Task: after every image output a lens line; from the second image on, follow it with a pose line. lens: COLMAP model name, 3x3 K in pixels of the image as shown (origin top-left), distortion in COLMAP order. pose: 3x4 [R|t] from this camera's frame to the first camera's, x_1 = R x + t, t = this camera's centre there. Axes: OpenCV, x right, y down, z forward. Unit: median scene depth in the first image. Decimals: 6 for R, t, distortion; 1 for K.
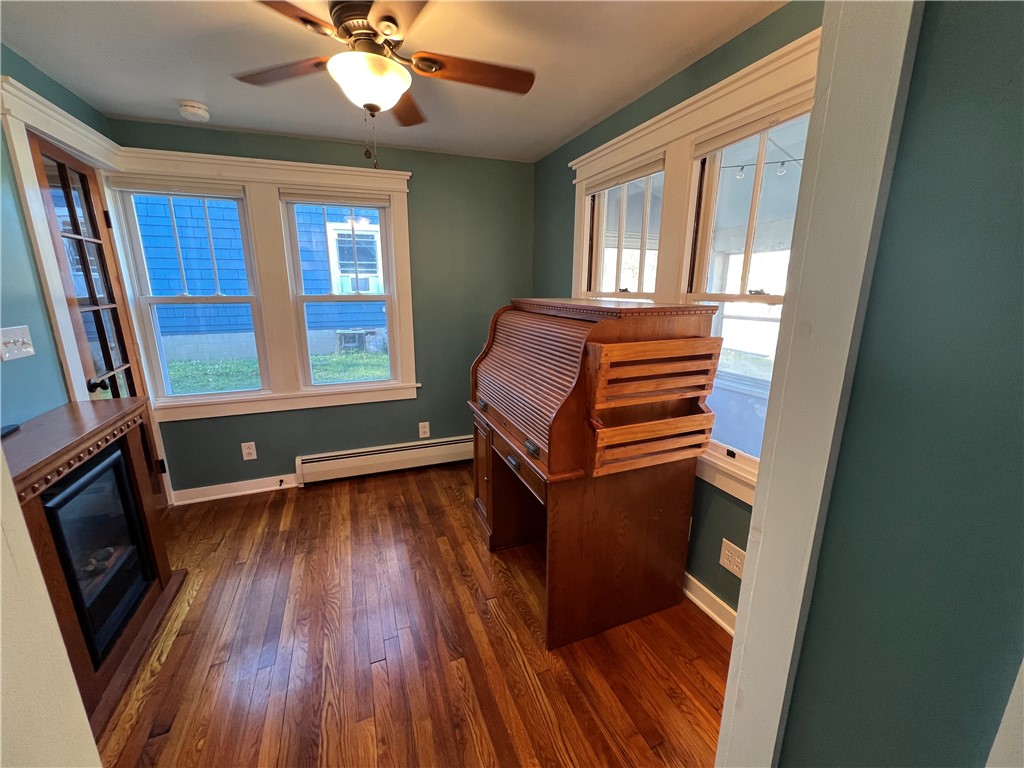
lens RADIAL K [[412.3, 0, 512.0], [0, 412.3, 384.0], [0, 0, 1]] dist [-0.000365, 0.000434]
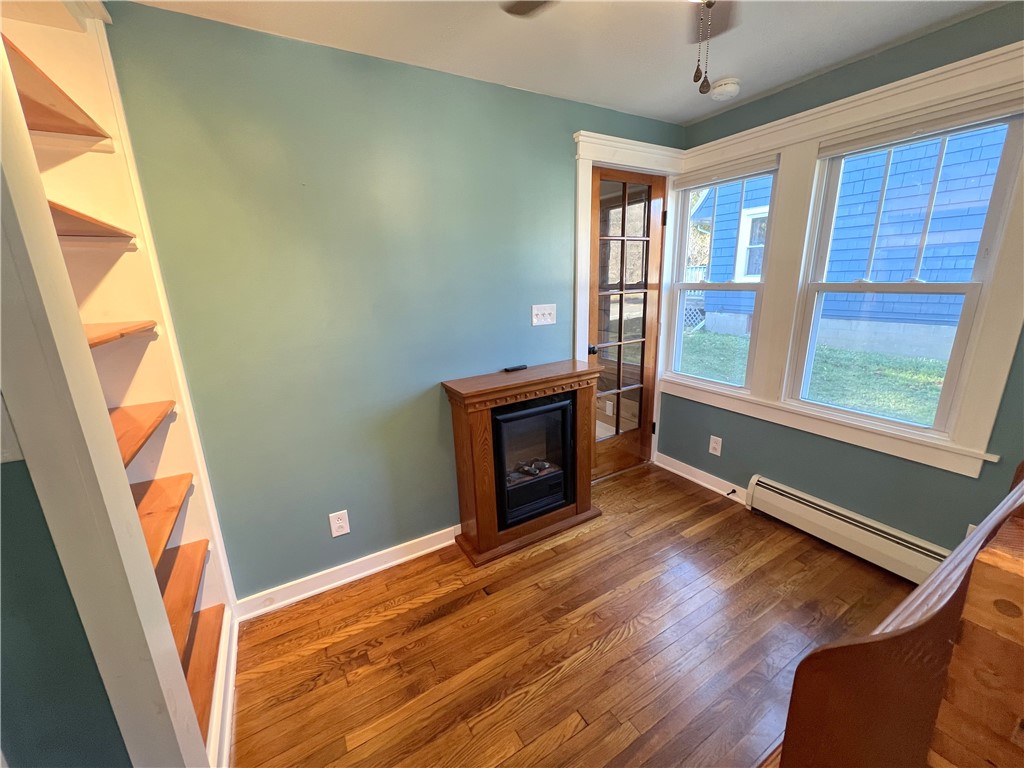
lens RADIAL K [[412.3, 0, 512.0], [0, 412.3, 384.0], [0, 0, 1]] dist [-0.000365, 0.000434]
pose [[0.154275, 0.244671, -0.957254, 0.187291], [-0.203358, 0.955973, 0.211570, -0.087922], [0.966874, 0.162025, 0.197238, 0.354024]]
